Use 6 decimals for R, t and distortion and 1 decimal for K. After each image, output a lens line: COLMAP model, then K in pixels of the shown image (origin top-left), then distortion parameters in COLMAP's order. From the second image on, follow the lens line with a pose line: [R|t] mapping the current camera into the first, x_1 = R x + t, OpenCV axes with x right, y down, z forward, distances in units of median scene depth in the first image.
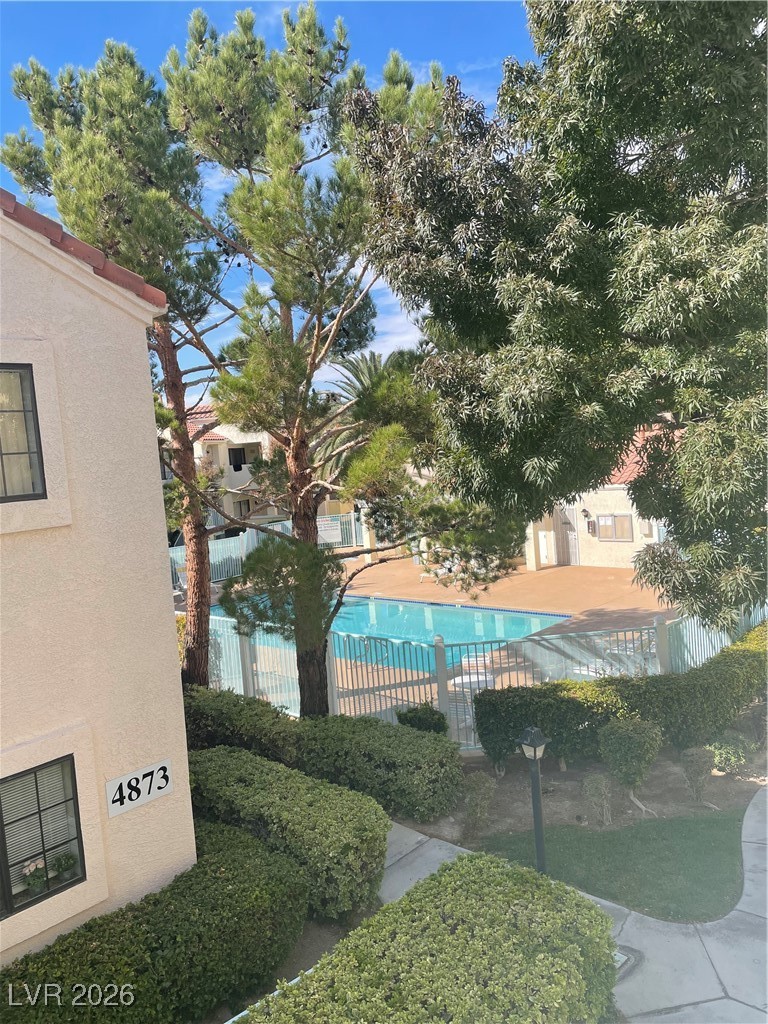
lens RADIAL K [[787.6, 0, 384.0], [0, 787.6, 512.0], [0, 0, 1]] dist [0.033556, -0.003743]
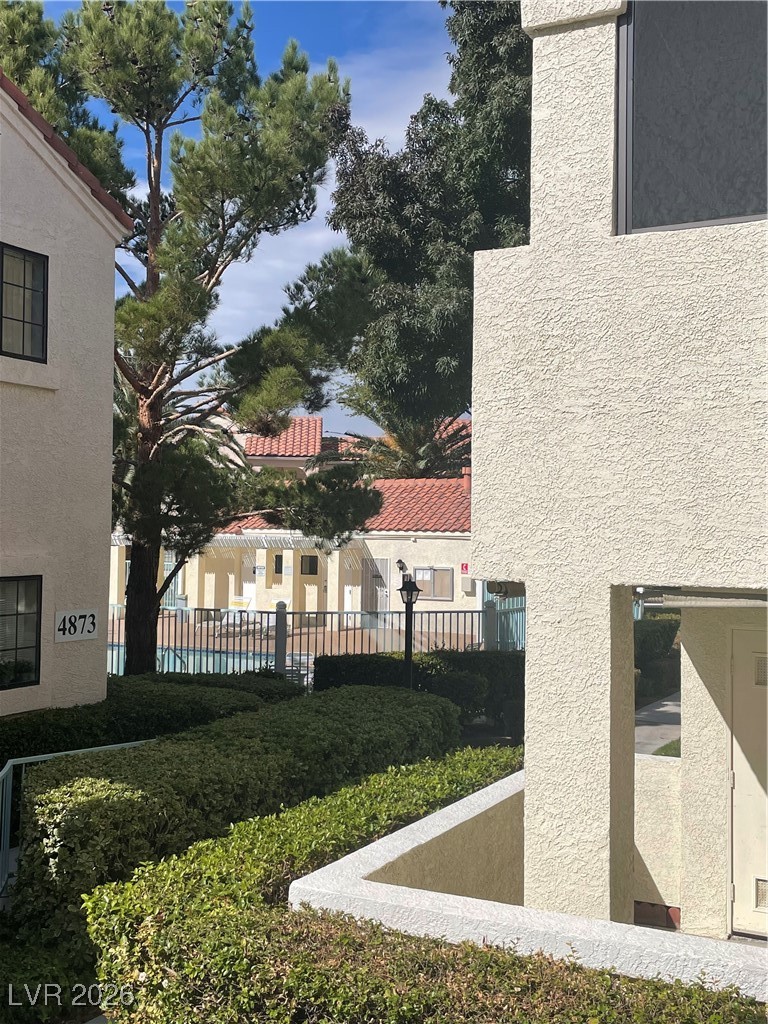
lens RADIAL K [[1174.5, 0, 384.0], [0, 1174.5, 512.0], [0, 0, 1]] dist [0.016207, 0.026668]
pose [[0.963262, 0.098881, 0.249698, -0.259661], [-0.074728, 0.991719, -0.104445, 0.266594], [-0.257958, 0.081948, 0.962675, -0.645470]]
